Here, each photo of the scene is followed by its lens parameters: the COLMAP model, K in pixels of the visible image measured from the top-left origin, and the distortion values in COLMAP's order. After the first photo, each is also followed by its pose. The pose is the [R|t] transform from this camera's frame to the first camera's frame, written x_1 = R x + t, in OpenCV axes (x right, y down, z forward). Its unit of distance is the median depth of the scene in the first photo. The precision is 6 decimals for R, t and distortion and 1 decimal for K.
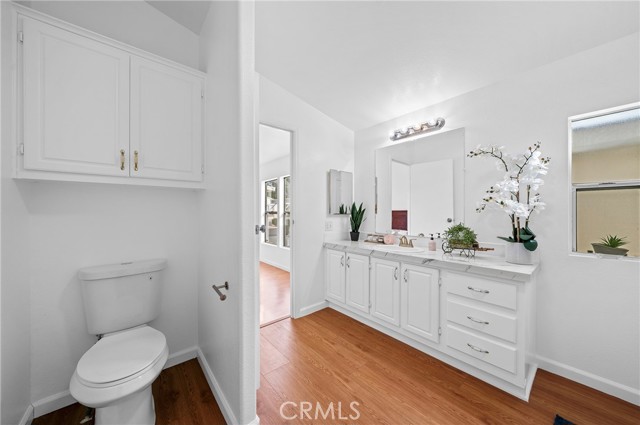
lens RADIAL K [[222.7, 0, 320.0], [0, 222.7, 212.5], [0, 0, 1]] dist [0.000472, 0.000074]
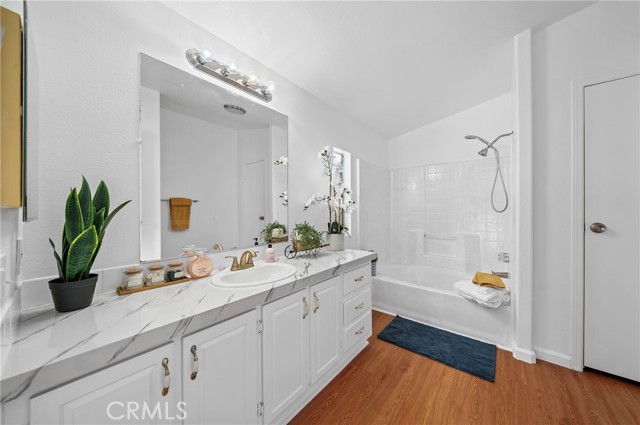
lens RADIAL K [[222.7, 0, 320.0], [0, 222.7, 212.5], [0, 0, 1]] dist [0.000472, 0.000074]
pose [[-0.178672, -0.004376, 0.983899, -0.252005], [0.005480, 0.999970, 0.005443, 0.003209], [-0.983893, 0.006364, -0.178643, 0.965397]]
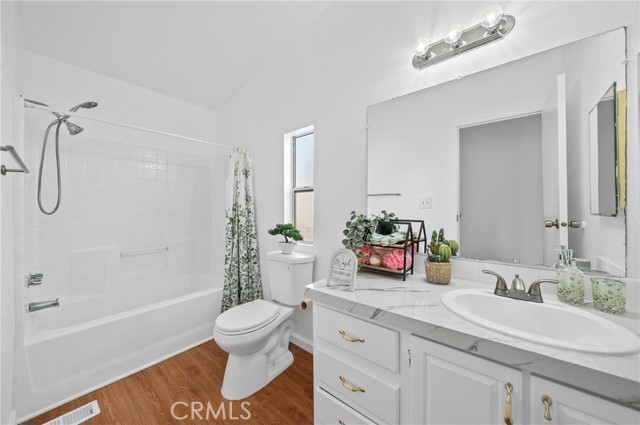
lens RADIAL K [[230.0, 0, 318.8], [0, 230.0, 199.3], [0, 0, 1]] dist [0.000344, 0.000042]
pose [[0.984849, 0.007072, 0.173268, 0.021954], [0.002634, 0.998443, -0.055723, 0.001897], [-0.173392, 0.055335, 0.983297, 0.641740]]
